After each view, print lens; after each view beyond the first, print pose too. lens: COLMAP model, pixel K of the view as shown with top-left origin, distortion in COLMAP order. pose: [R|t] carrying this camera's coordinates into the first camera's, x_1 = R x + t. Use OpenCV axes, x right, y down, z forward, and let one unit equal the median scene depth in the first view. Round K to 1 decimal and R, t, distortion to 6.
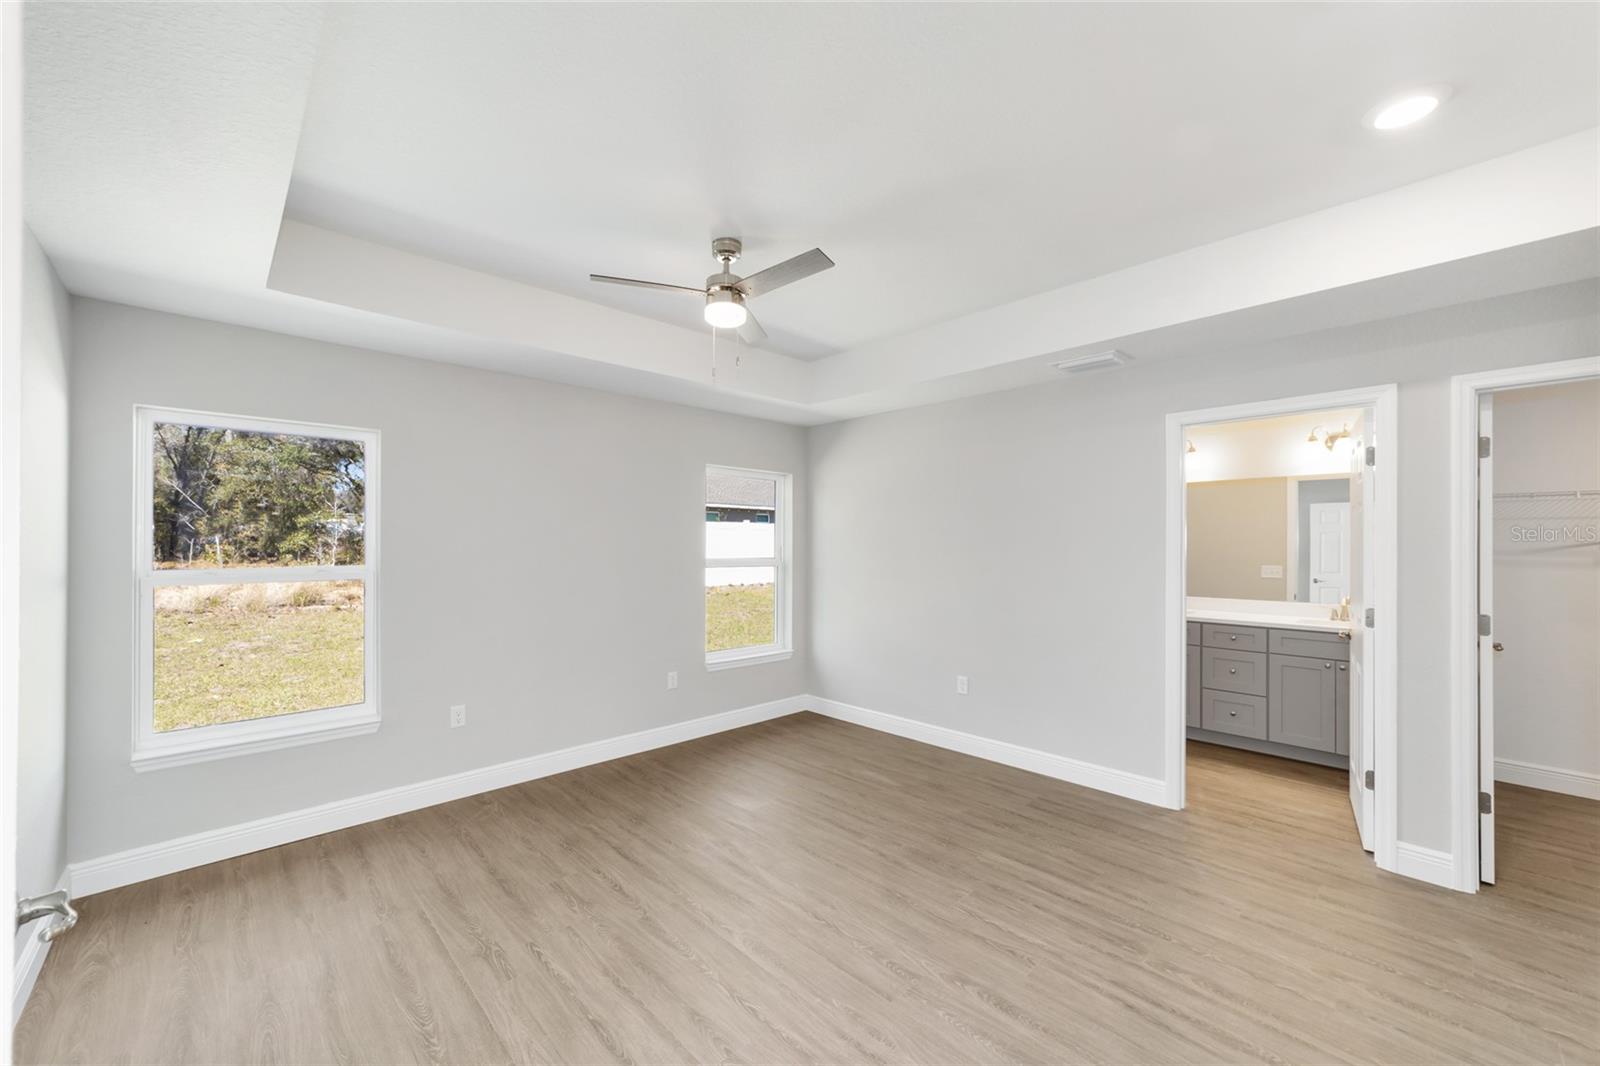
lens RADIAL K [[614.1, 0, 794.3], [0, 614.1, 527.4], [0, 0, 1]] dist [-0.008143, 0.005671]
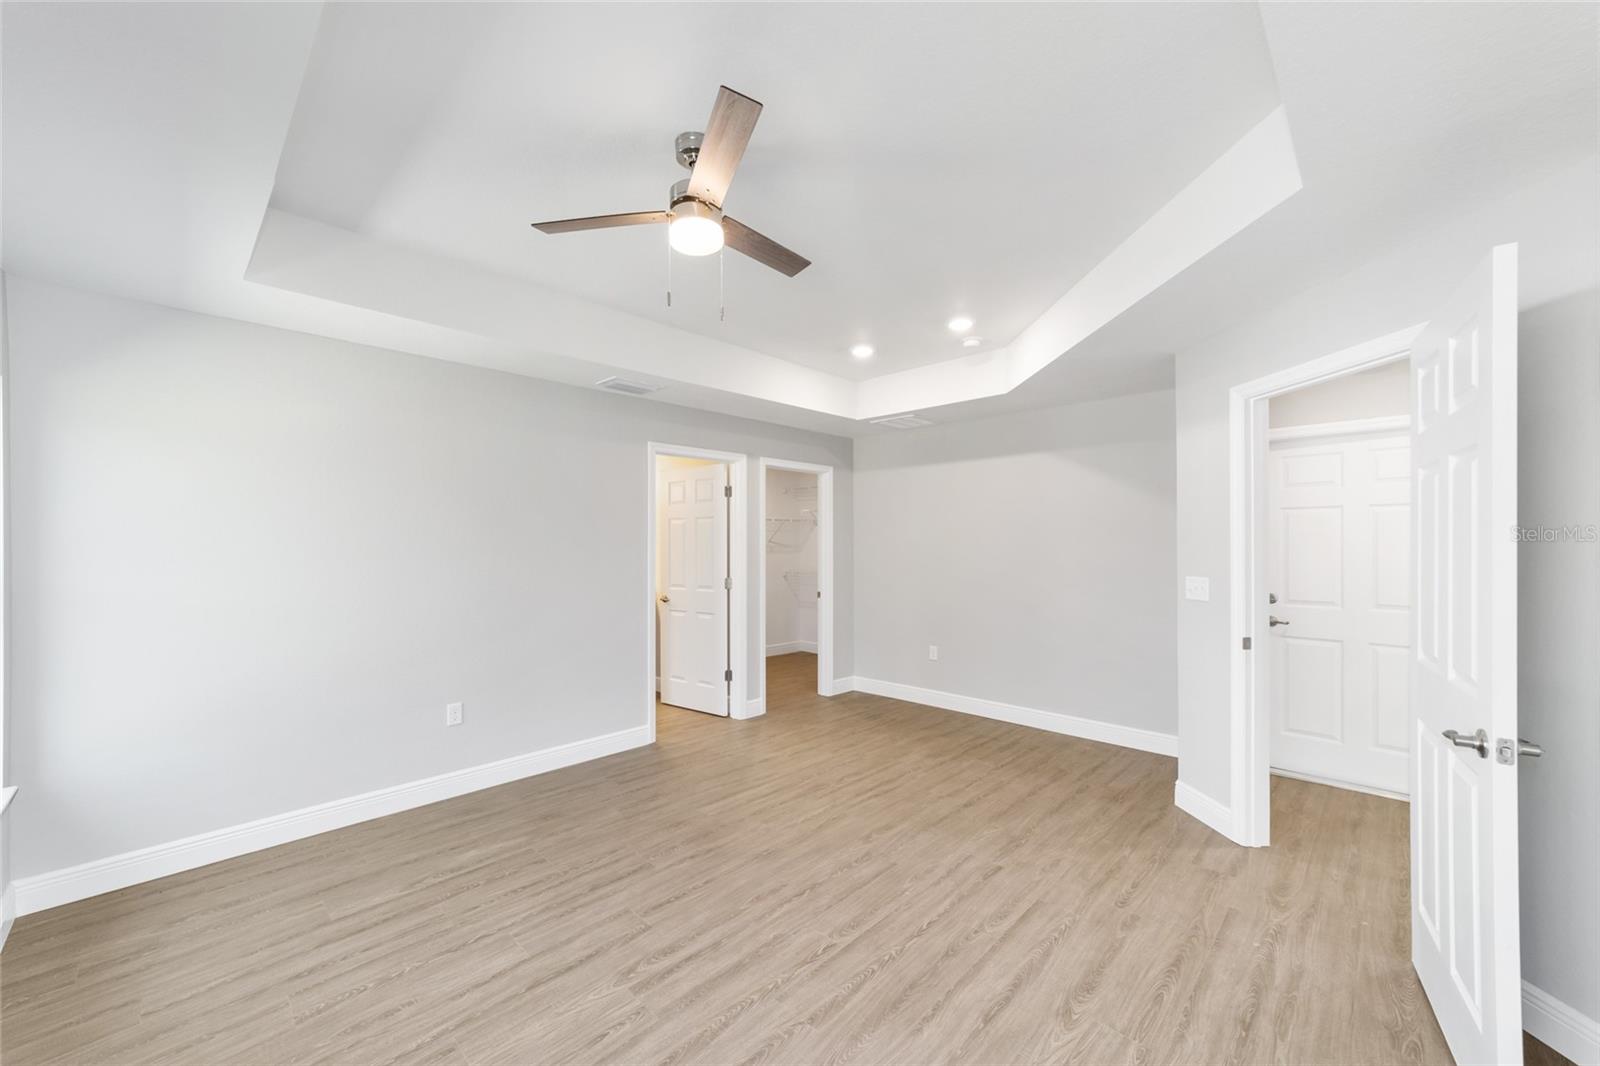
lens RADIAL K [[614.1, 0, 800.0], [0, 614.1, 557.6], [0, 0, 1]] dist [-0.008143, 0.005671]
pose [[-0.042156, -0.019787, 0.998915, -0.887338], [-0.028791, 0.999413, 0.018582, 0.034352], [-0.998696, -0.027977, -0.042701, 0.939532]]
